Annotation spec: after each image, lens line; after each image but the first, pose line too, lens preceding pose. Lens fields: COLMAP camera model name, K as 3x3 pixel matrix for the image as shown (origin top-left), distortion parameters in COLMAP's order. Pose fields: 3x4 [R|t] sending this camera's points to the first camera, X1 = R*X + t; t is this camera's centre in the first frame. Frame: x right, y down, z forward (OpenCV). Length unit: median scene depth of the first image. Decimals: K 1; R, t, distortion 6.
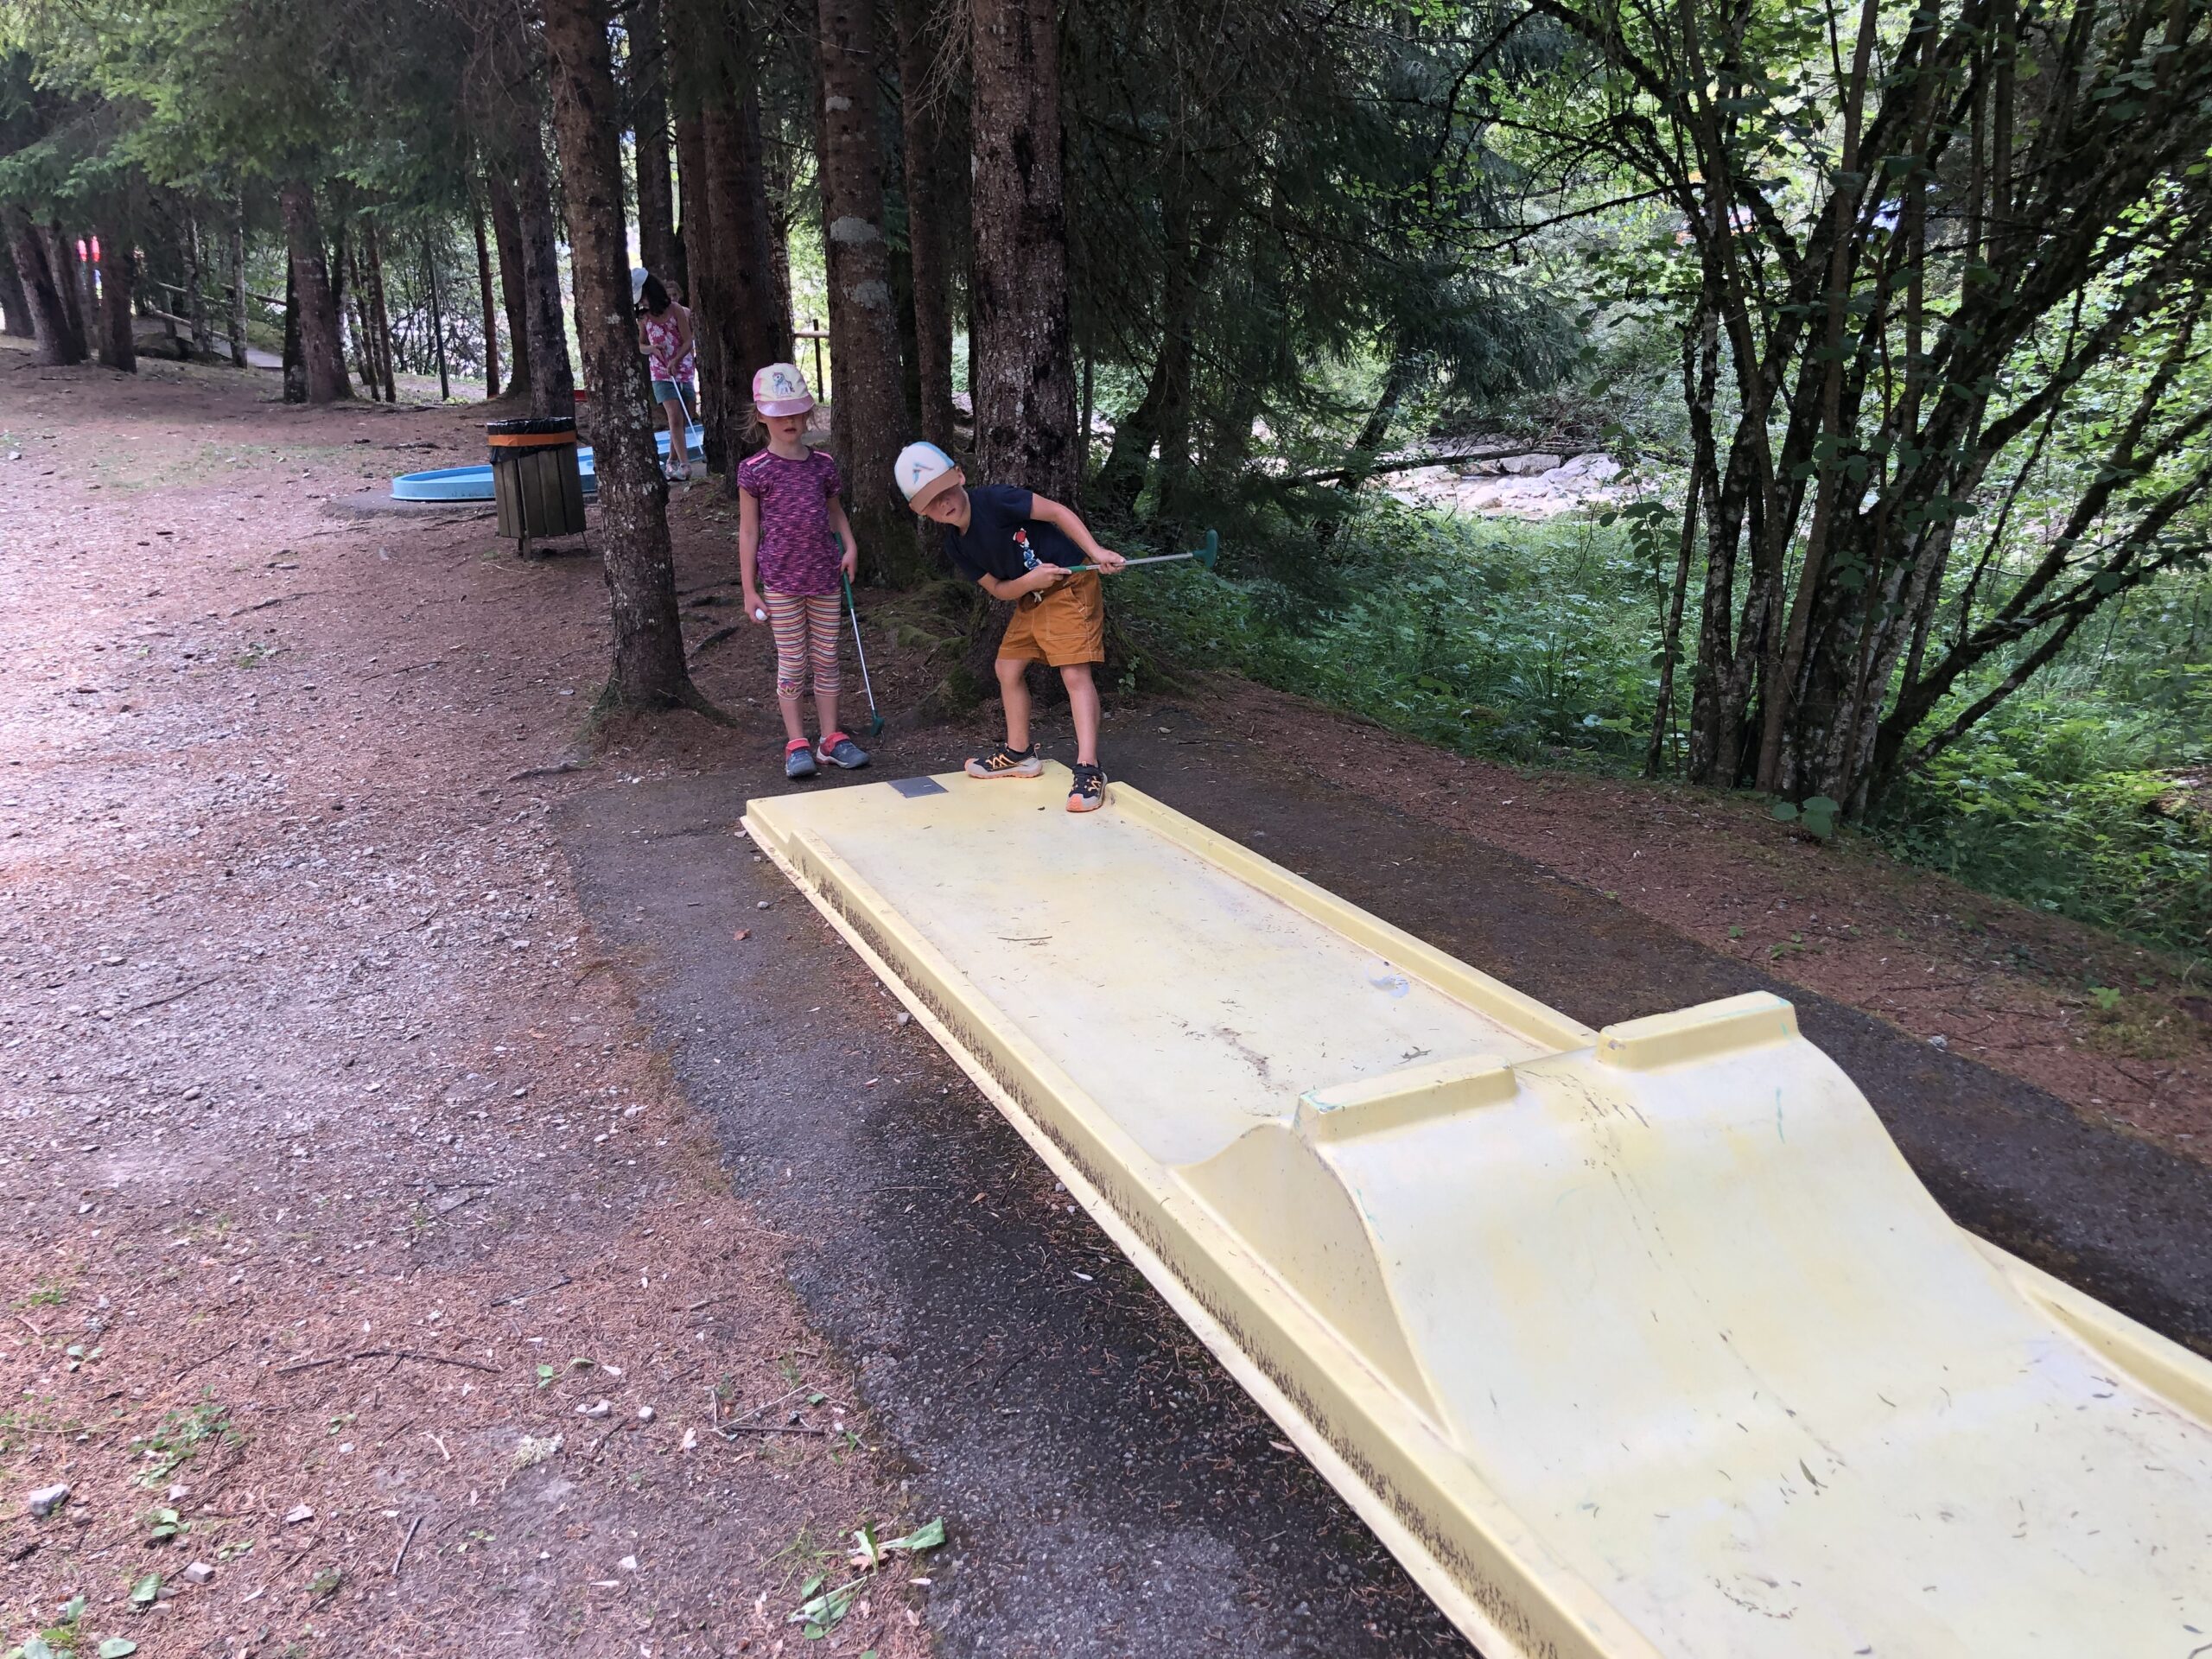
lens RADIAL K [[1793.8, 0, 1119.9], [0, 1793.8, 831.2], [0, 0, 1]] dist [0.014278, 0.001648]
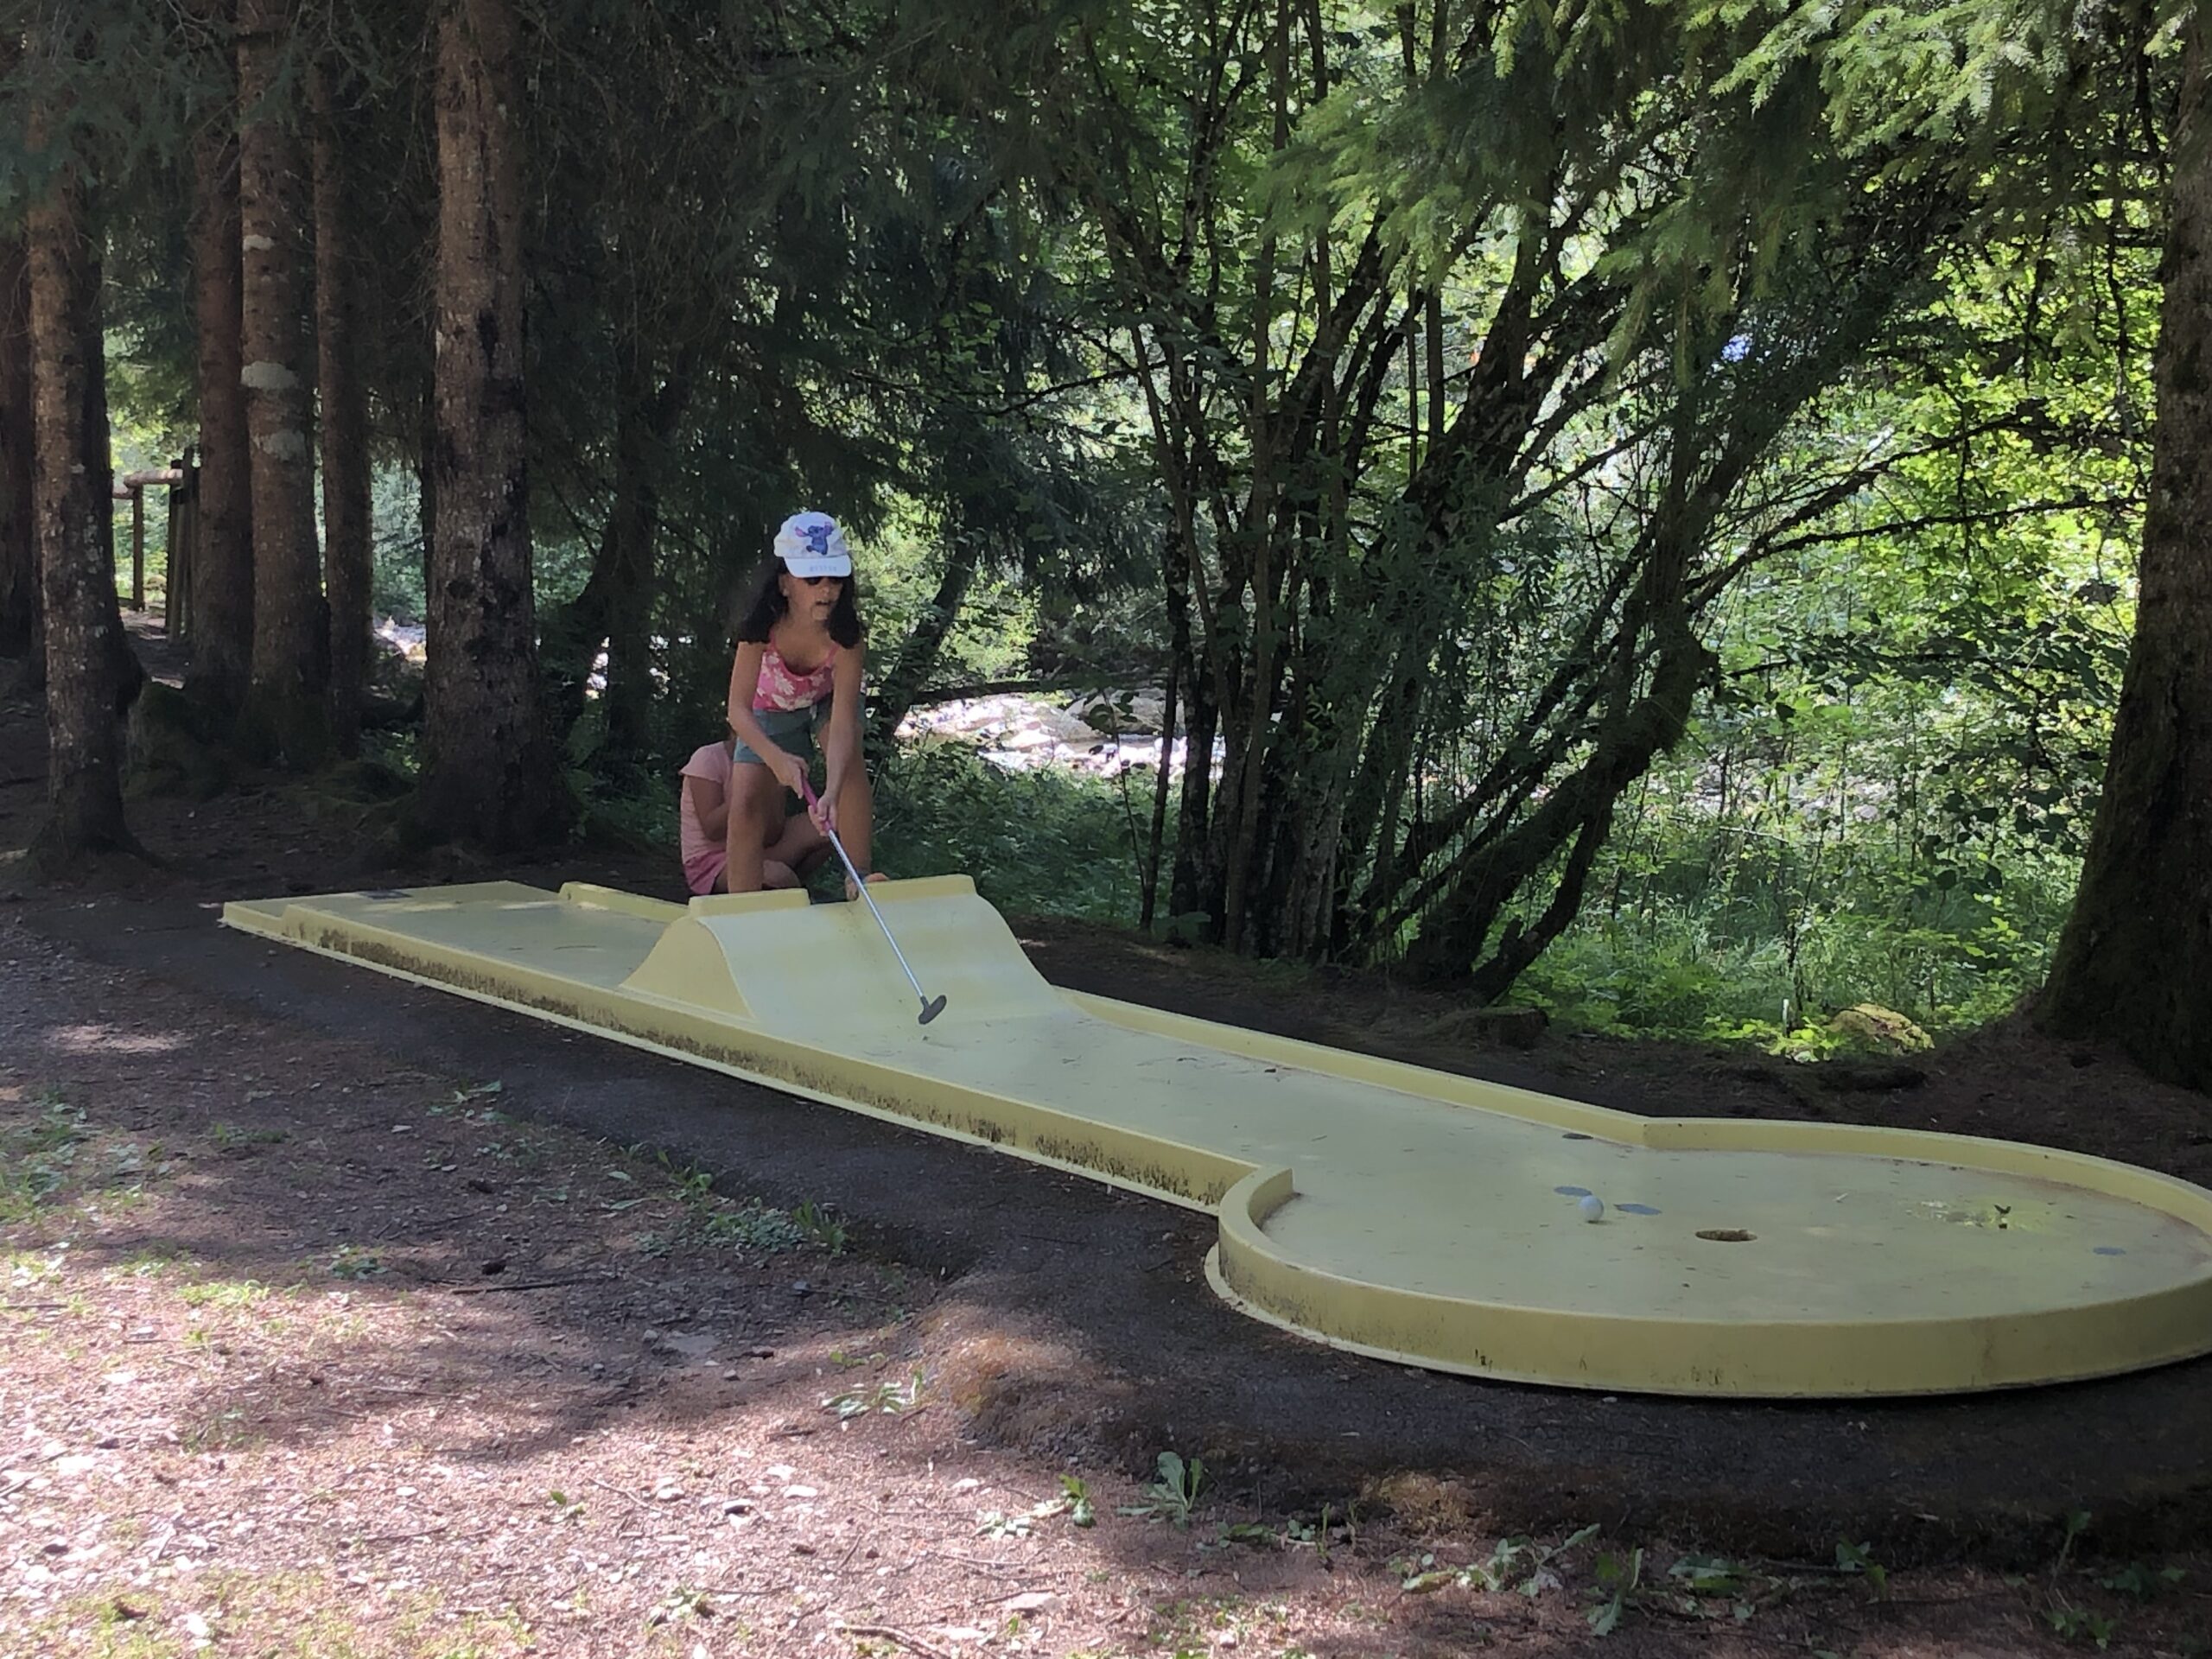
lens RADIAL K [[3825.1, 0, 1104.8], [0, 3825.1, 826.0], [0, 0, 1]] dist [-0.001087, 0.000000]
pose [[0.988276, 0.016825, 0.151748, -0.029121], [0.011285, 0.983141, -0.182501, 0.316848], [-0.152260, 0.182073, 0.971425, -1.159290]]
